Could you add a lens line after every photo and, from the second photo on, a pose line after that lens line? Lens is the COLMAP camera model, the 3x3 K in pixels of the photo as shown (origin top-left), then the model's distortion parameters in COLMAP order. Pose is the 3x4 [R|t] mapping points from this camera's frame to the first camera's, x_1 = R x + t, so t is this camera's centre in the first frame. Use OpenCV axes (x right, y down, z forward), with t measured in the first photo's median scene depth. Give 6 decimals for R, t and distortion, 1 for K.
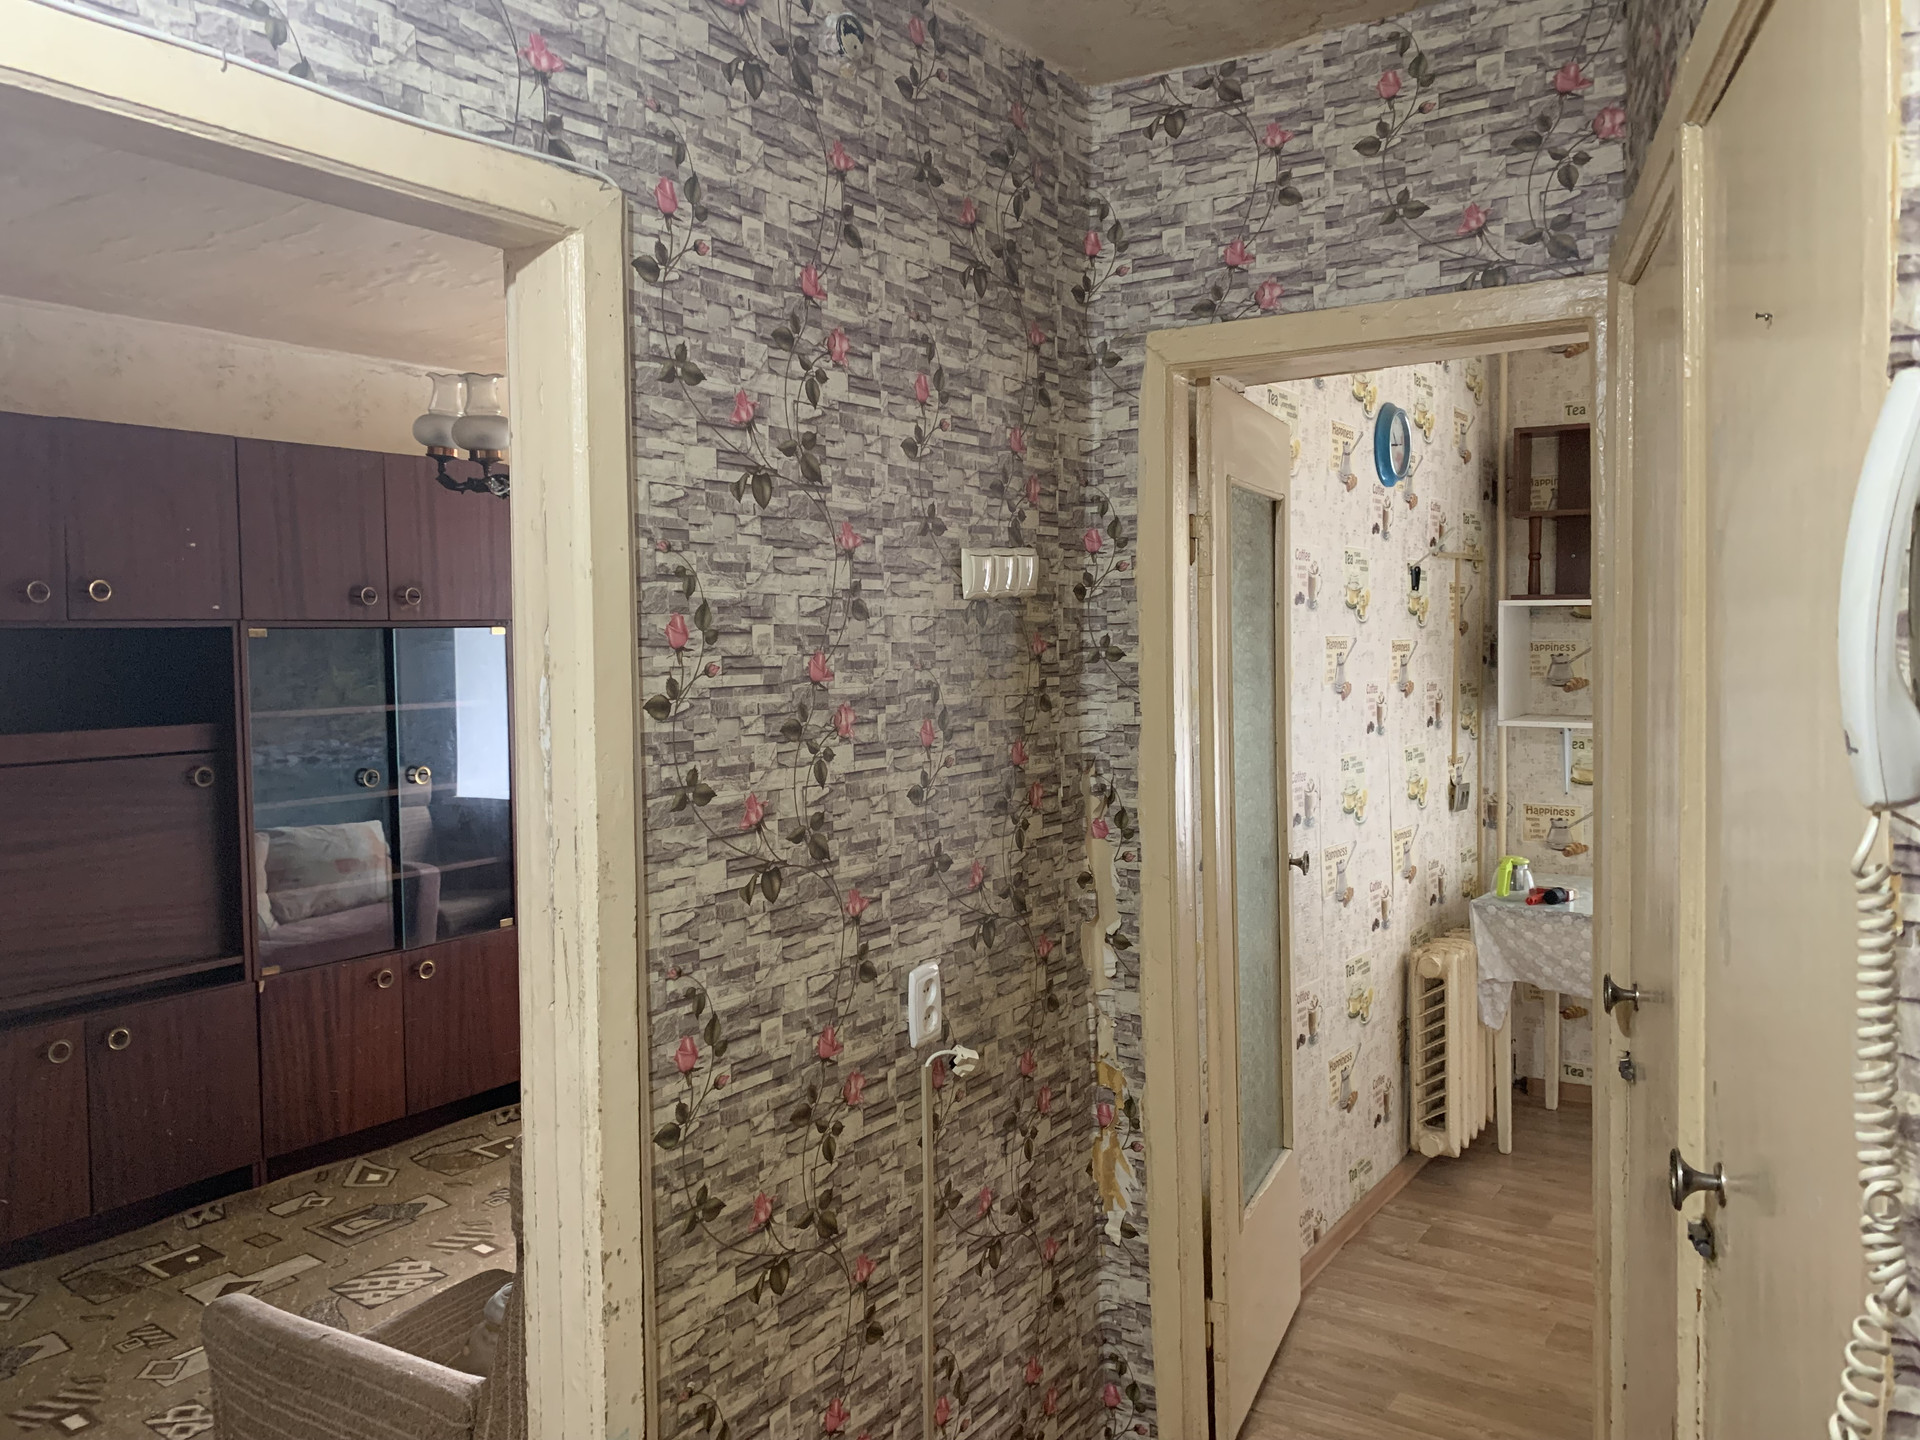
lens RADIAL K [[1450.3, 0, 959.6], [0, 1450.3, 688.9], [0, 0, 1]] dist [-0.033079, 0.002618]
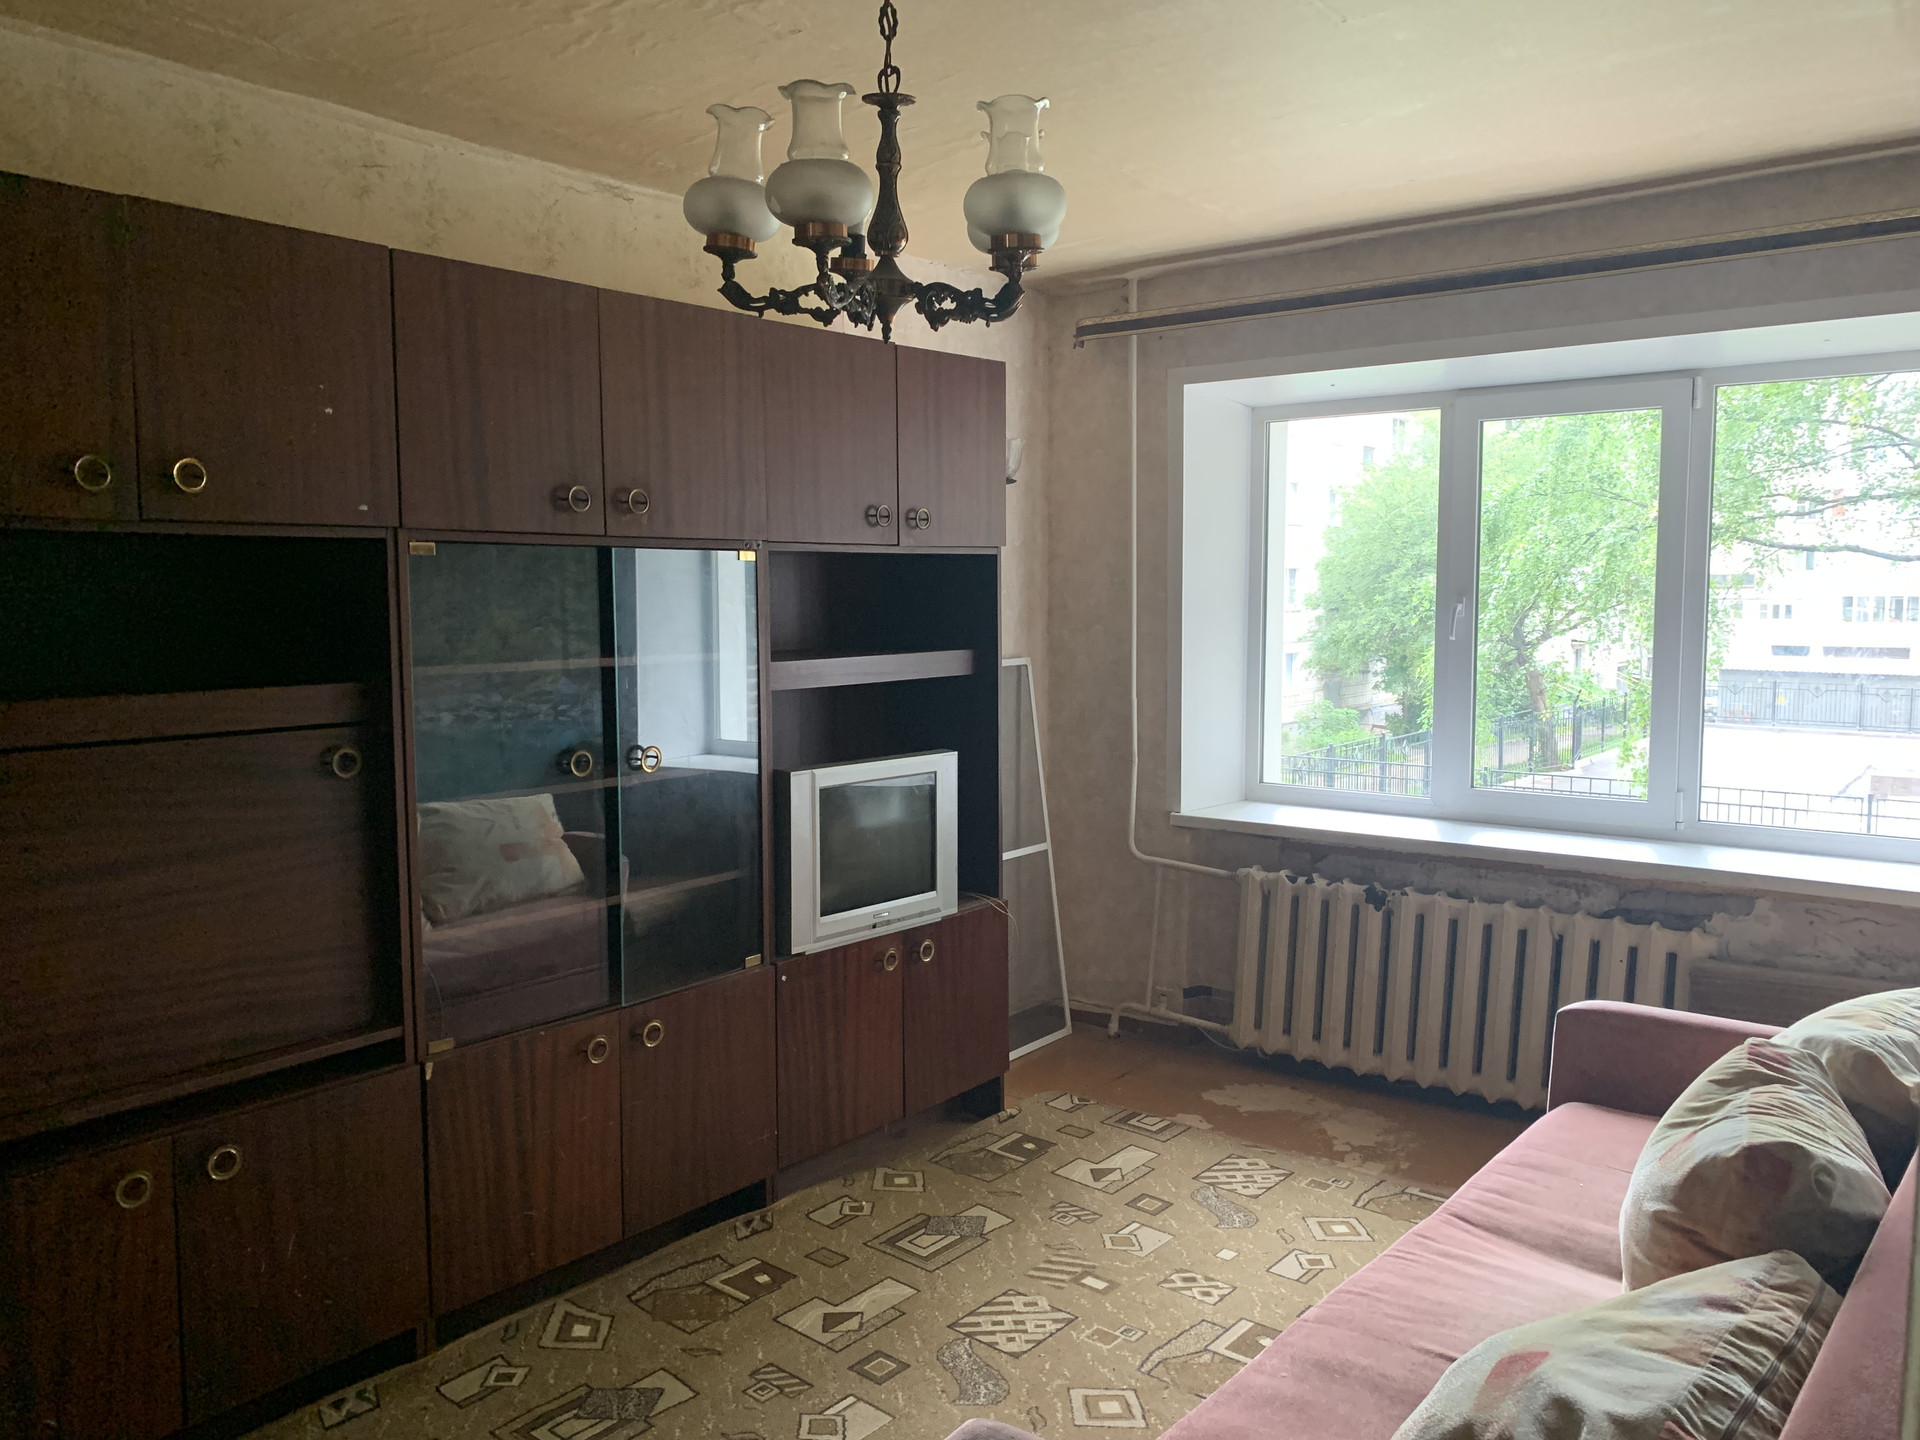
lens RADIAL K [[1469.9, 0, 960.0], [0, 1469.9, 720.0], [0, 0, 1]] dist [-0.001585, -0.038492]
pose [[0.996390, 0.021998, -0.081997, -0.164110], [-0.017597, 0.998385, 0.054009, -0.000421], [0.083052, -0.052371, 0.995168, 0.305004]]
